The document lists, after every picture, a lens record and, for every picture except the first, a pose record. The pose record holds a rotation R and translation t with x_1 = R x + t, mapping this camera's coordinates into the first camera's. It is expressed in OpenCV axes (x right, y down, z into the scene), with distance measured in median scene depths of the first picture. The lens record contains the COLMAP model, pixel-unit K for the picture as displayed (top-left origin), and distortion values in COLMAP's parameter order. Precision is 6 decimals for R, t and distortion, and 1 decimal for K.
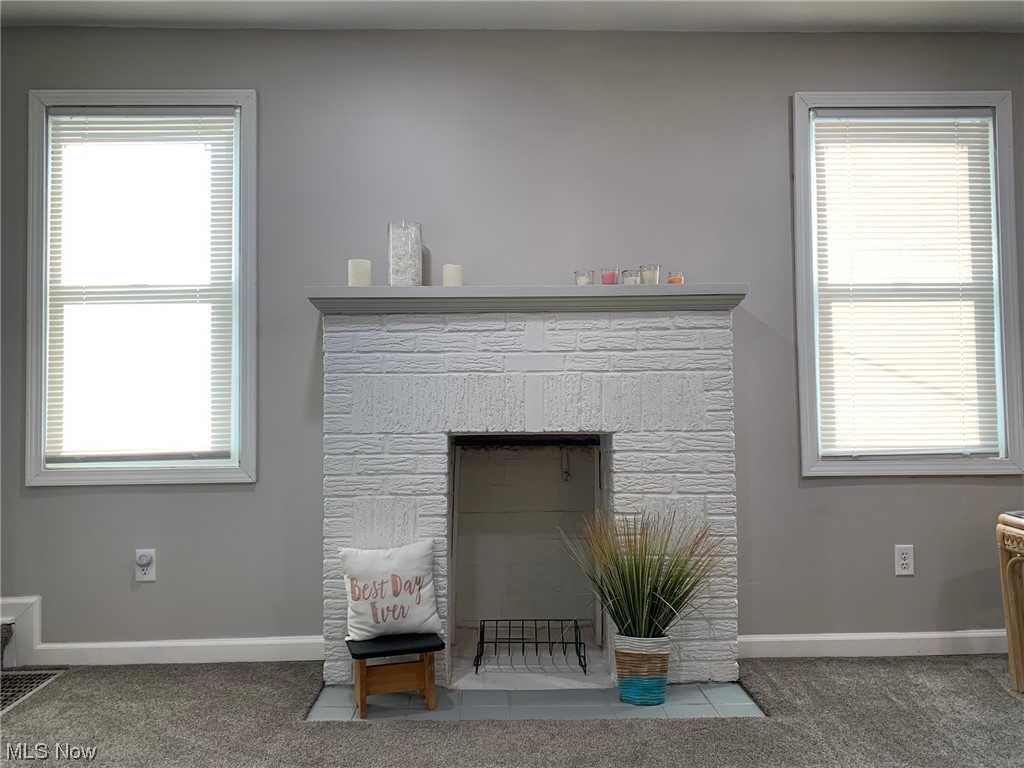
lens RADIAL K [[788.8, 0, 507.7], [0, 788.8, 370.7], [0, 0, 1]] dist [0.072921, -0.081788]
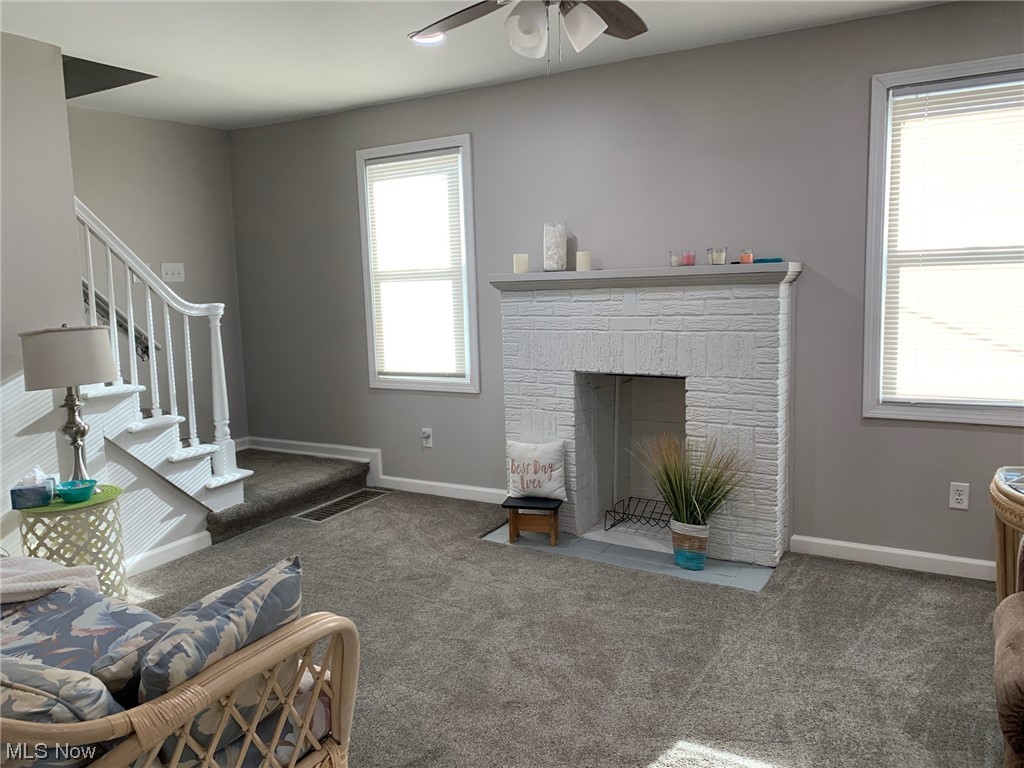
lens RADIAL K [[781.7, 0, 508.0], [0, 781.7, 365.7], [0, 0, 1]] dist [0.188341, -0.317896]
pose [[0.845392, 0.043141, -0.532402, 0.591824], [0.046431, 0.987025, 0.153706, -0.160163], [0.532125, -0.154662, 0.832420, -0.277082]]
